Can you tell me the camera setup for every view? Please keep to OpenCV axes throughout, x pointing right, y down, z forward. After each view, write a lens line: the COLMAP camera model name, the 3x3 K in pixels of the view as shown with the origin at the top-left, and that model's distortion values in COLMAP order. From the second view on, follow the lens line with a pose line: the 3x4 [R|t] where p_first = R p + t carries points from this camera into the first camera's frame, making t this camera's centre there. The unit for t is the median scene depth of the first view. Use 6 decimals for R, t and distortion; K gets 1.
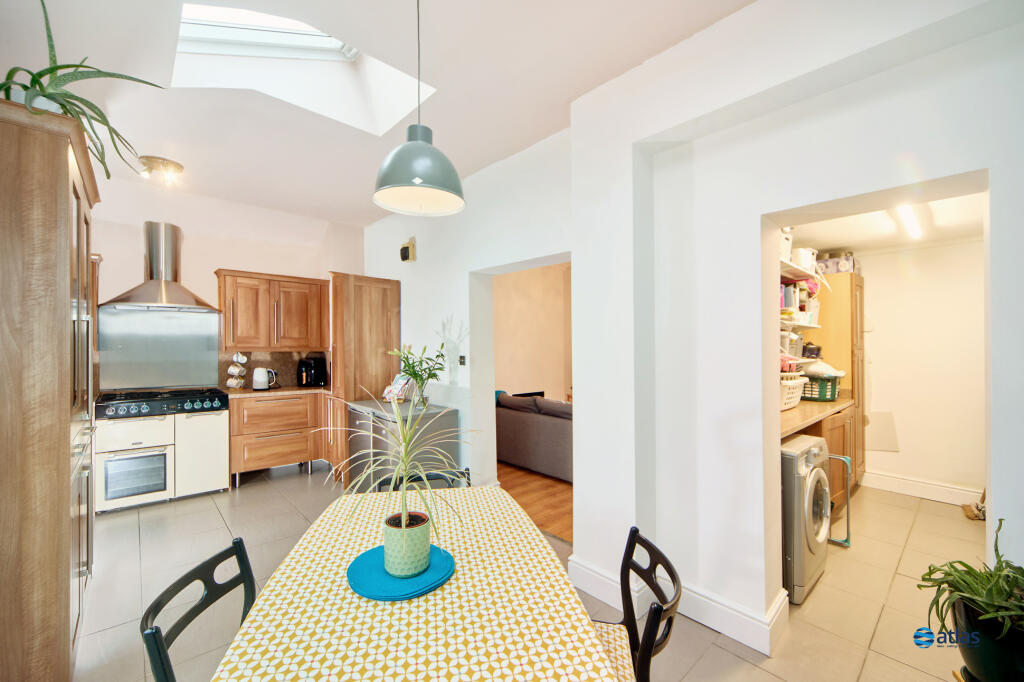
lens RADIAL K [[420.9, 0, 513.3], [0, 420.9, 341.4], [0, 0, 1]] dist [0.001660, 0.000581]
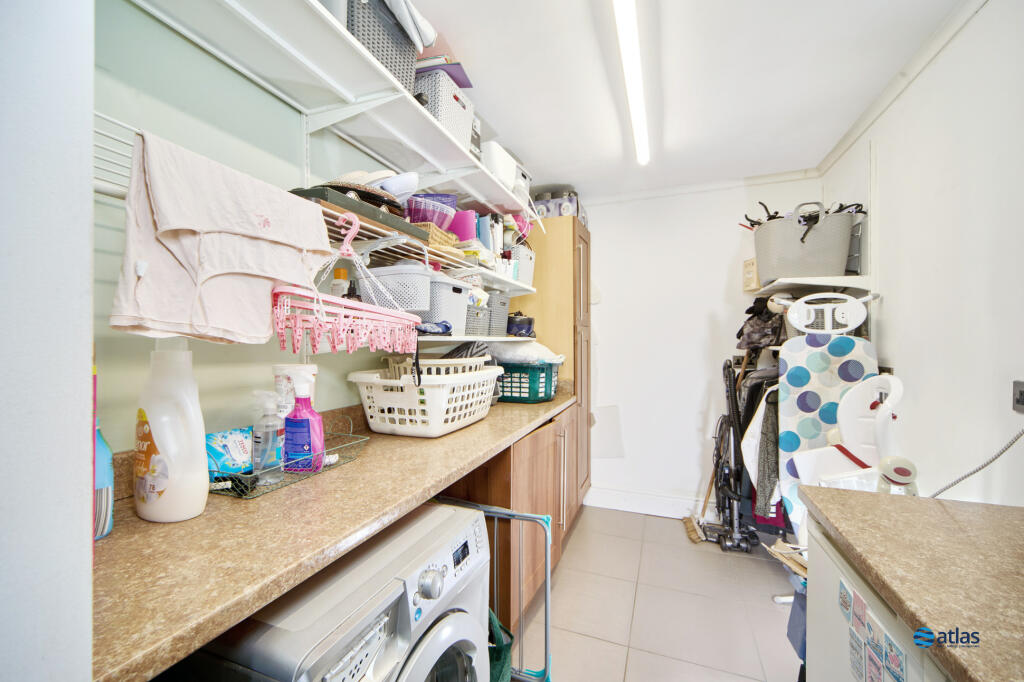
lens RADIAL K [[420.9, 0, 510.9], [0, 420.9, 341.4], [0, 0, 1]] dist [0.001660, 0.000581]
pose [[0.893781, -0.003310, 0.448491, 0.402191], [-0.002578, 0.999918, 0.012517, 0.039383], [-0.448495, -0.012343, 0.893700, 0.425471]]
